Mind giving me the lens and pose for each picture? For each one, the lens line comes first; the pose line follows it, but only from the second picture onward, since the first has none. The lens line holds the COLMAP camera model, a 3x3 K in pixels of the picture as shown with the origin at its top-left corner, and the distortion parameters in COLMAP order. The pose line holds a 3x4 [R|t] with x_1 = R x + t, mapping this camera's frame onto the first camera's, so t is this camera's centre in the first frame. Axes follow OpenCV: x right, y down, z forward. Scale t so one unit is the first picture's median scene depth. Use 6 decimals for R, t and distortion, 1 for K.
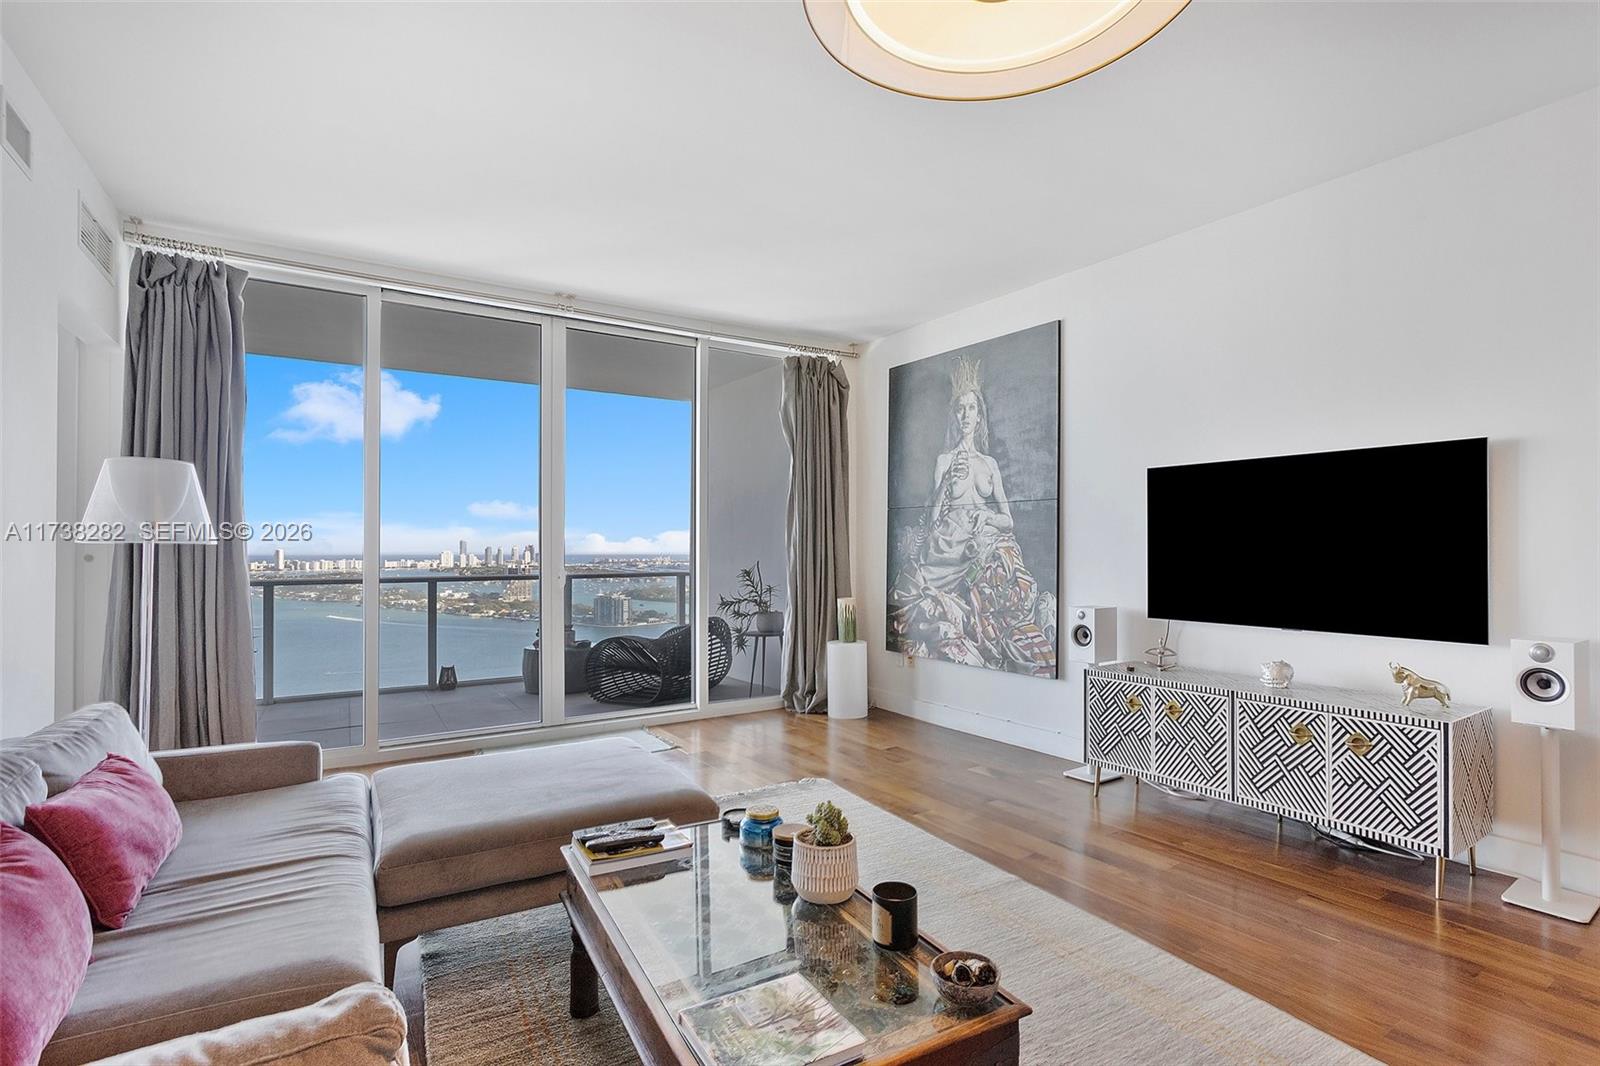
lens RADIAL K [[811.1, 0, 797.3], [0, 811.1, 542.8], [0, 0, 1]] dist [-0.000523, 0.000242]
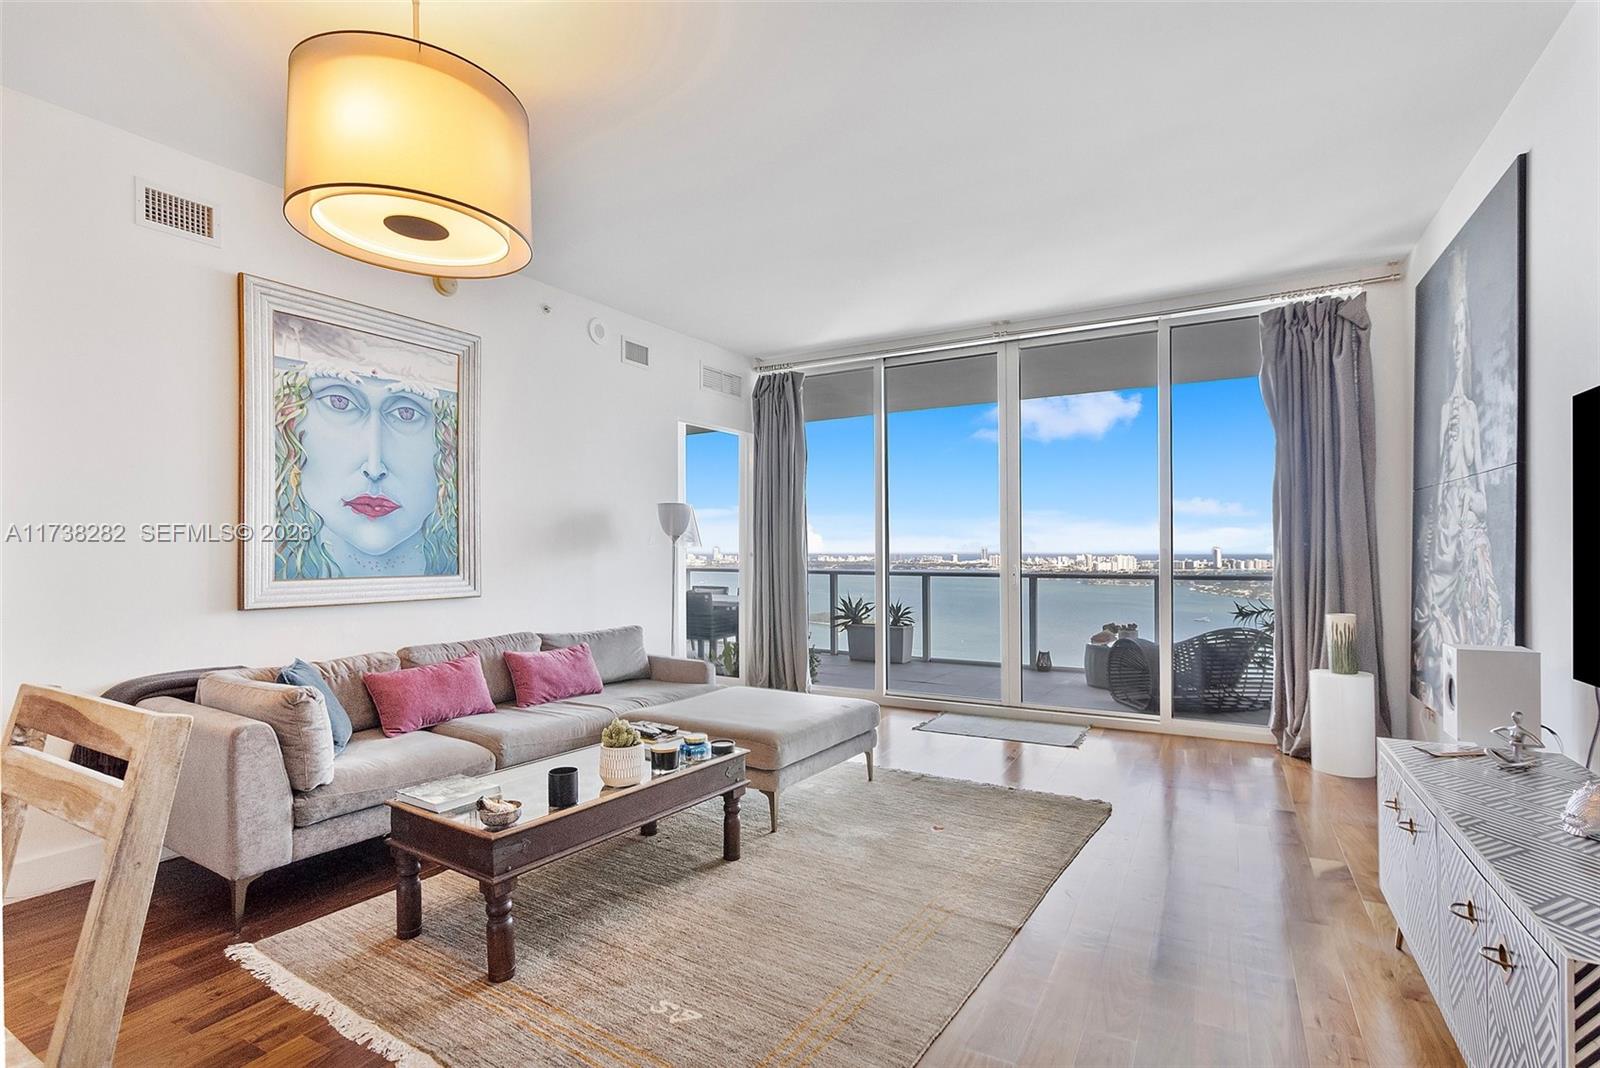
lens RADIAL K [[811.1, 0, 797.3], [0, 811.1, 543.8], [0, 0, 1]] dist [-0.000523, 0.000242]
pose [[0.417020, -0.006634, -0.908873, 0.535175], [0.008414, 0.999959, -0.003438, 0.001858], [0.908859, -0.006214, 0.417058, 0.238143]]
